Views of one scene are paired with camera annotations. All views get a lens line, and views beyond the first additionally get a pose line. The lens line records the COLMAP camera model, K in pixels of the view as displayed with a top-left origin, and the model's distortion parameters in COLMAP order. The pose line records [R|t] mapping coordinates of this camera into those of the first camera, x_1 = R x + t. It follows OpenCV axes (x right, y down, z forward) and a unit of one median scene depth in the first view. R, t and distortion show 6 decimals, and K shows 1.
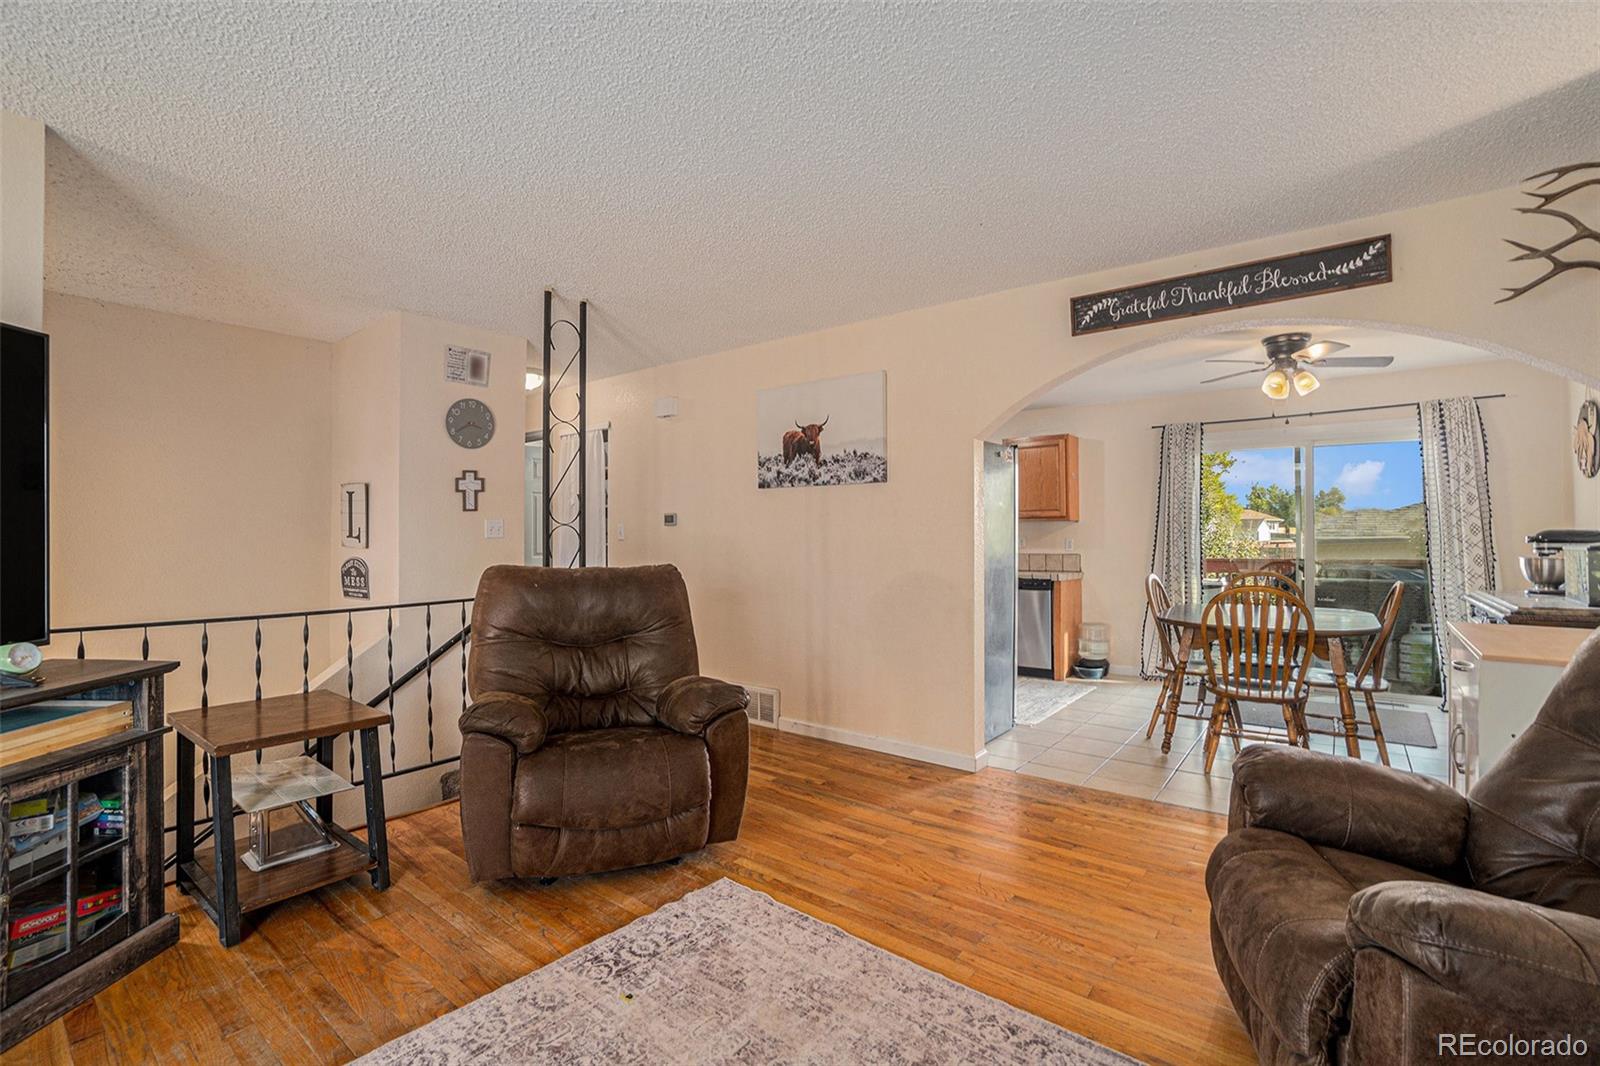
lens RADIAL K [[707.1, 0, 800.0], [0, 707.1, 533.0], [0, 0, 1]] dist [-0.061252, 0.017897]
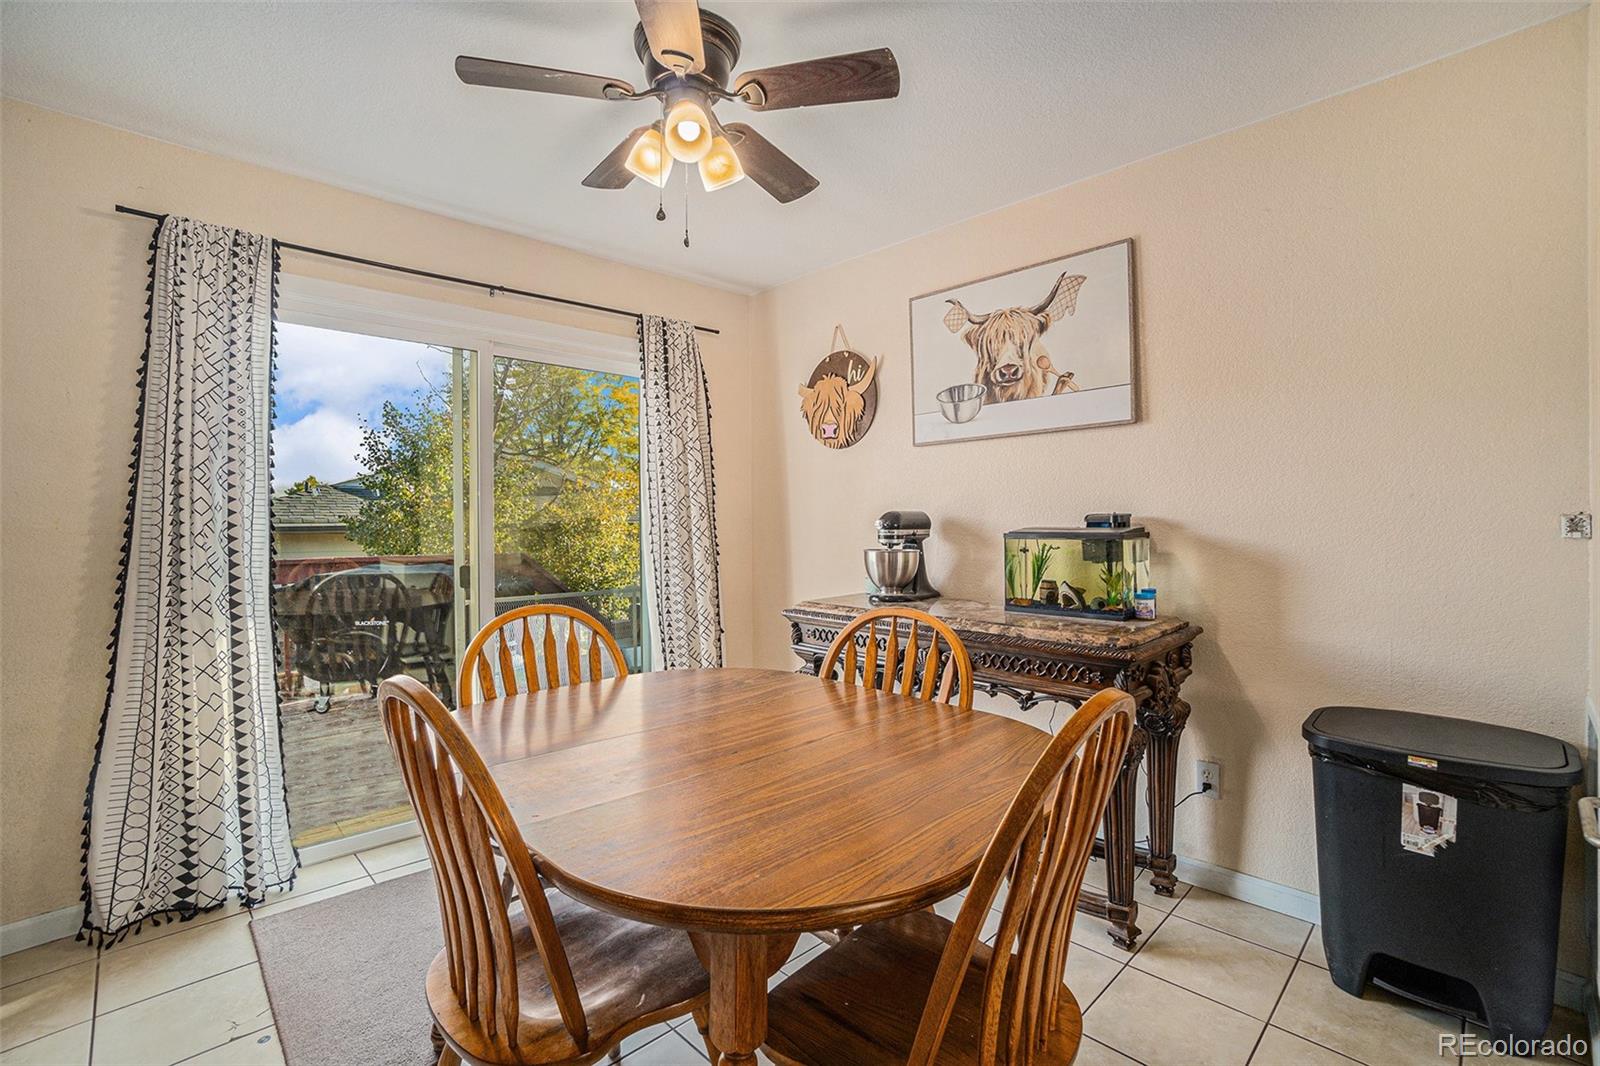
lens RADIAL K [[707.1, 0, 800.0], [0, 707.1, 533.0], [0, 0, 1]] dist [-0.061252, 0.017897]
pose [[0.129751, -0.015562, 0.991424, 0.282115], [0.000848, 0.999878, 0.015584, 0.005594], [-0.991546, -0.001181, 0.129748, 0.808238]]
